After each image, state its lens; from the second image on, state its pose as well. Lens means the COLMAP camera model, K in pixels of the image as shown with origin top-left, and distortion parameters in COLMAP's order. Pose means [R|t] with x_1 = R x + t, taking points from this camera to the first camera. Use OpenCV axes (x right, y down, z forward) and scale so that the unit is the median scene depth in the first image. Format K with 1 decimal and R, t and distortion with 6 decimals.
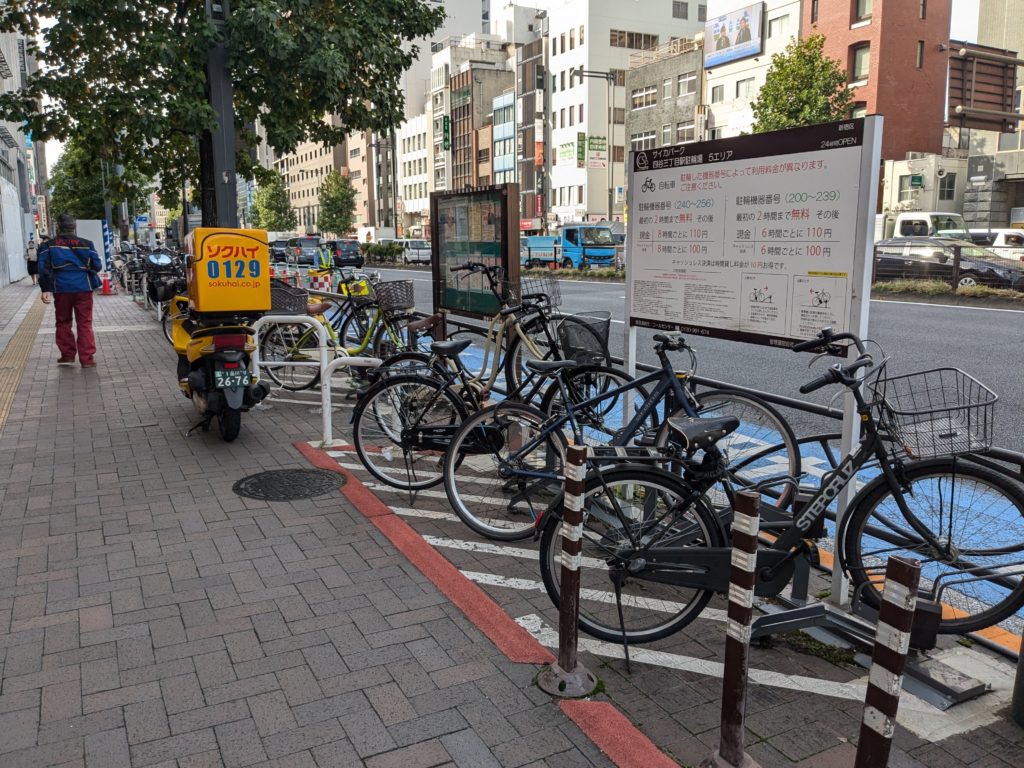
lens RADIAL K [[830.5, 0, 512.7], [0, 830.5, 382.0], [0, 0, 1]] dist [0.035122, -0.023489]
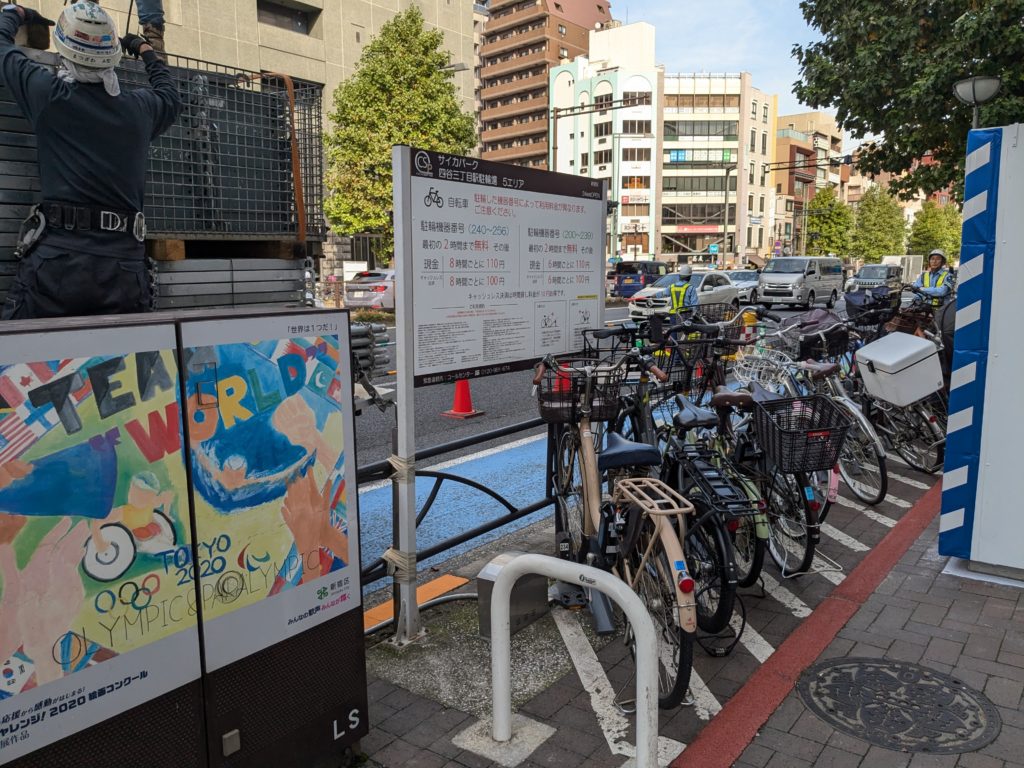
lens RADIAL K [[830.5, 0, 512.1], [0, 830.5, 390.3], [0, 0, 1]] dist [0.035122, -0.023489]
pose [[-0.440500, -0.134854, 0.887566, -0.607430], [0.146810, 0.964524, 0.219409, -0.242484], [-0.885667, 0.226954, -0.405075, 1.390739]]
